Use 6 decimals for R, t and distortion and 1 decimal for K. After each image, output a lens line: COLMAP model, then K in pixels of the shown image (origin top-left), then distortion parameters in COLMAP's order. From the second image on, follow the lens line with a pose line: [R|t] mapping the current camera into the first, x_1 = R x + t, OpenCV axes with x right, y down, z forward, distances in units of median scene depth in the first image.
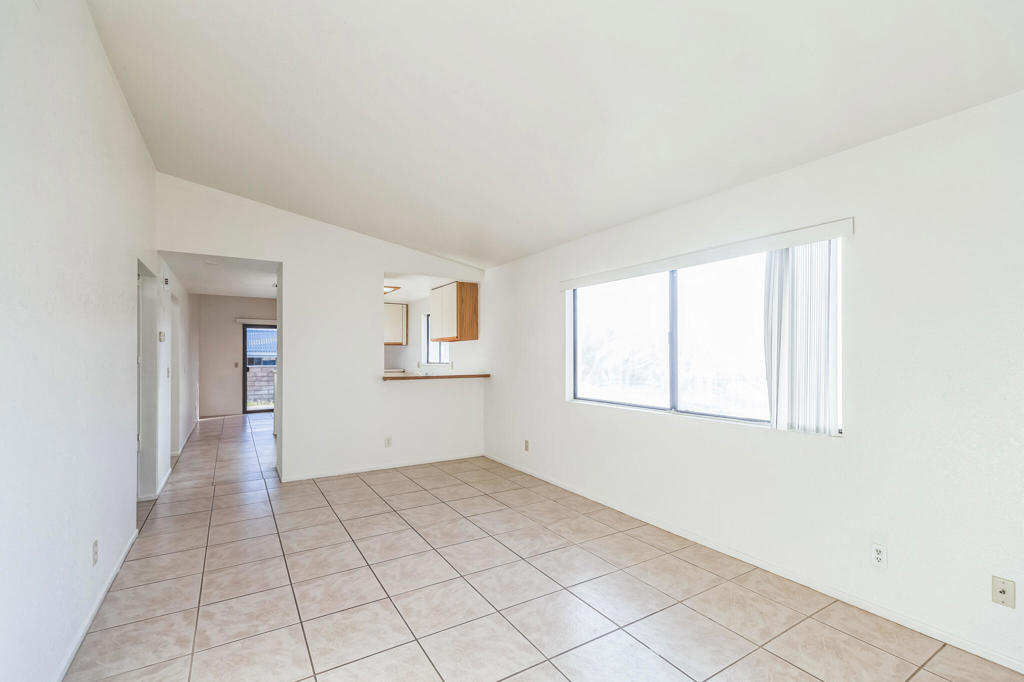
lens RADIAL K [[456.8, 0, 508.5], [0, 456.8, 364.7], [0, 0, 1]] dist [0.005517, 0.000615]
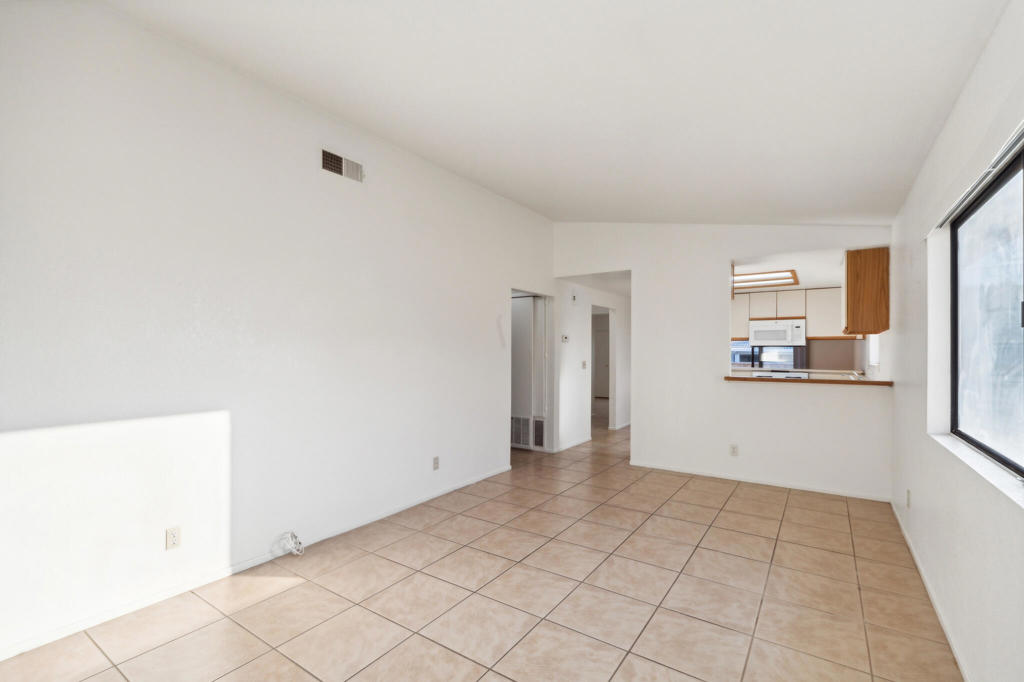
lens RADIAL K [[456.8, 0, 510.6], [0, 456.8, 334.7], [0, 0, 1]] dist [0.005517, 0.000615]
pose [[0.409278, -0.030729, -0.911892, 0.484188], [-0.024273, 0.998712, -0.044548, -0.004890], [0.912087, 0.040367, 0.408005, 0.303037]]
